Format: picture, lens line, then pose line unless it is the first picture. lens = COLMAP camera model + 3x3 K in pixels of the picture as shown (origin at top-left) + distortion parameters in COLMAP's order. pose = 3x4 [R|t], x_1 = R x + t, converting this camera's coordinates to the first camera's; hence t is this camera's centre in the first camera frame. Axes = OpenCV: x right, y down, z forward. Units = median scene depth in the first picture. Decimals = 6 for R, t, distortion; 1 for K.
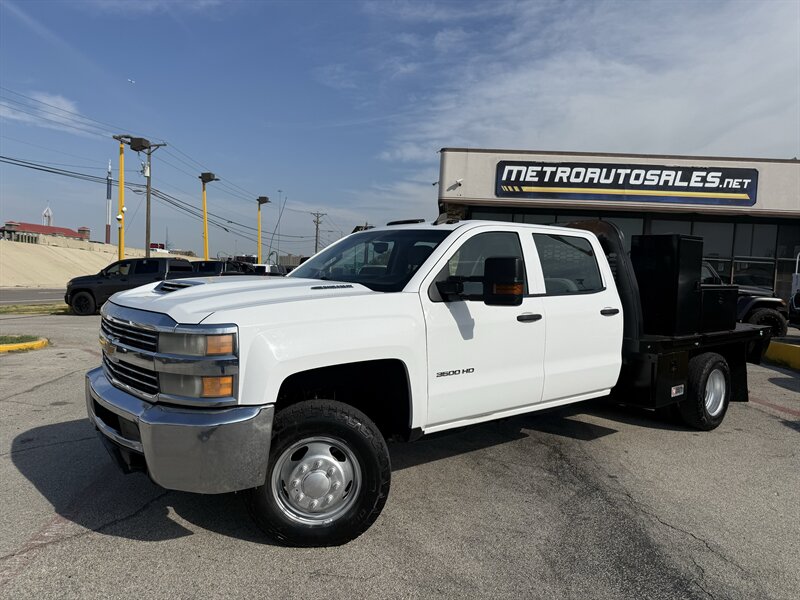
lens RADIAL K [[557.7, 0, 400.0], [0, 557.7, 300.0], [0, 0, 1]] dist [0.003445, -0.001251]
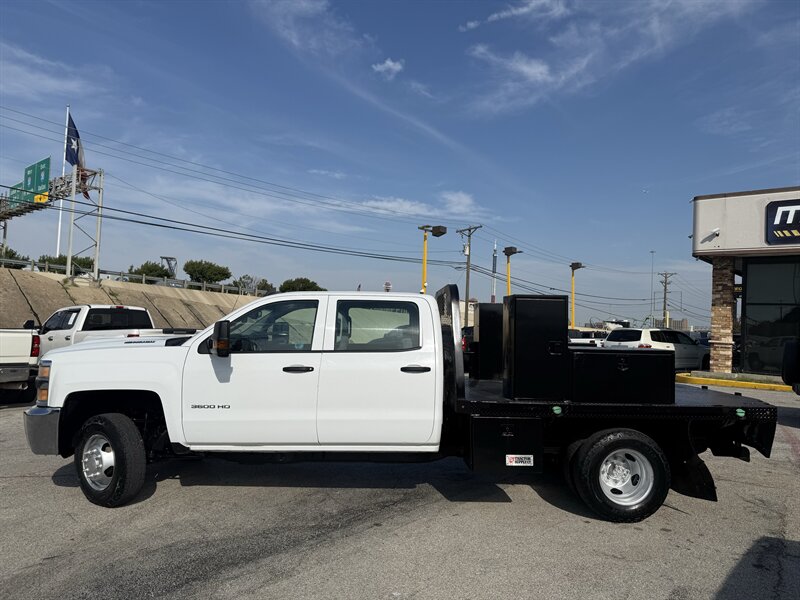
lens RADIAL K [[543.7, 0, 400.0], [0, 543.7, 300.0], [0, 0, 1]] dist [0.064004, -0.166473]
pose [[0.801415, -0.044150, -0.596477, 0.210195], [-0.025819, 0.993788, -0.108249, 0.000686], [0.597551, 0.102153, 0.795297, 0.030806]]
